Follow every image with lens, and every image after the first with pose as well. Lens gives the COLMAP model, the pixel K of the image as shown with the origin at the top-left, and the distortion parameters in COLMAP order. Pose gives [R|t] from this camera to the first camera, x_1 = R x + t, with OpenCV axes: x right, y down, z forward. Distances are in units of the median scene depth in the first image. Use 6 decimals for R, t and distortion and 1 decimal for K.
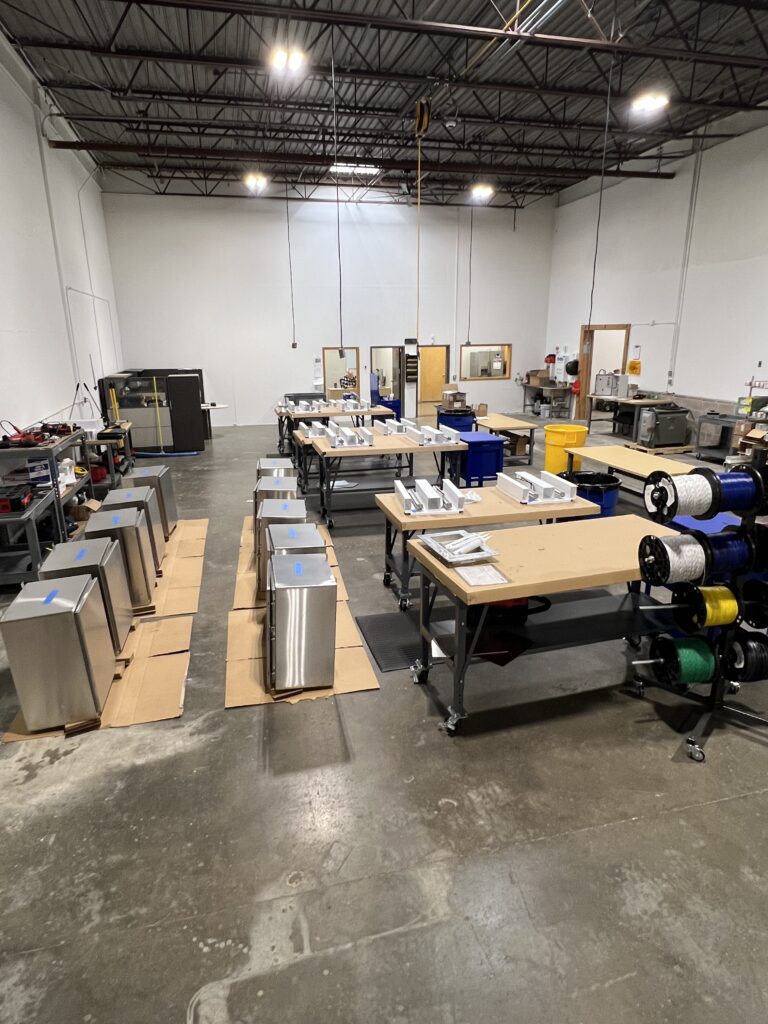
lens RADIAL K [[582.0, 0, 382.1], [0, 582.0, 510.0], [0, 0, 1]] dist [0.004674, 0.000636]
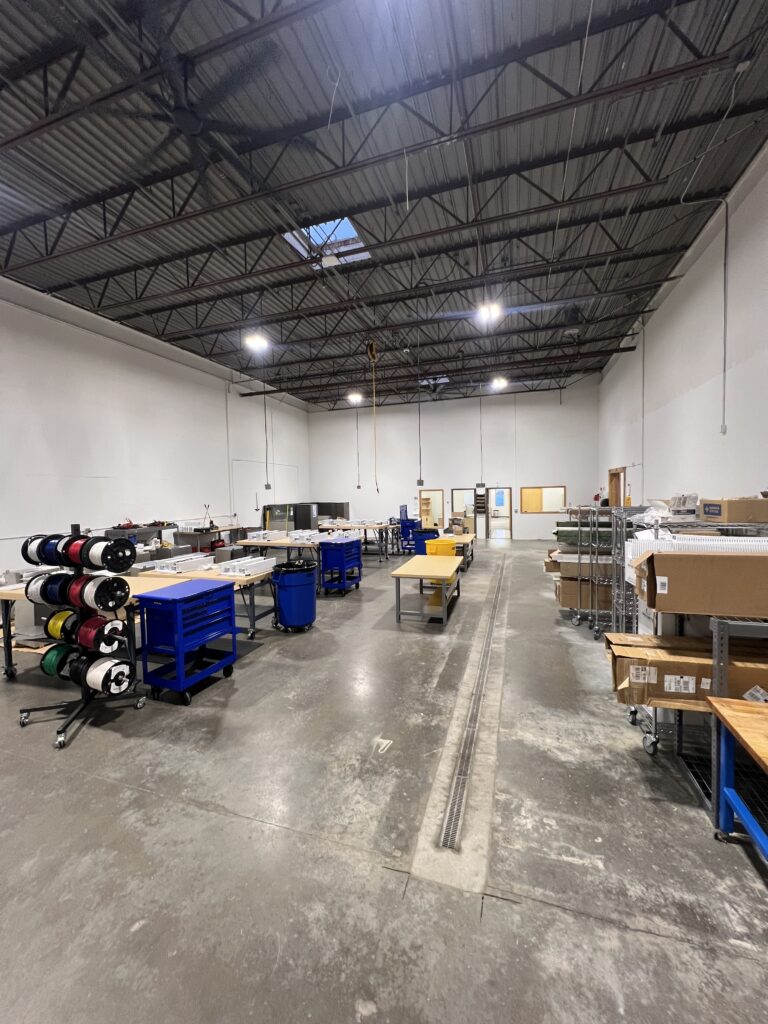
lens RADIAL K [[416.6, 0, 380.0], [0, 416.6, 511.3], [0, 0, 1]] dist [0.000045, -0.000001]
pose [[0.839530, 0.019142, -0.542976, 0.455634], [-0.144779, 0.971125, -0.189617, -0.003301], [0.523668, 0.237800, 0.818060, 0.077581]]
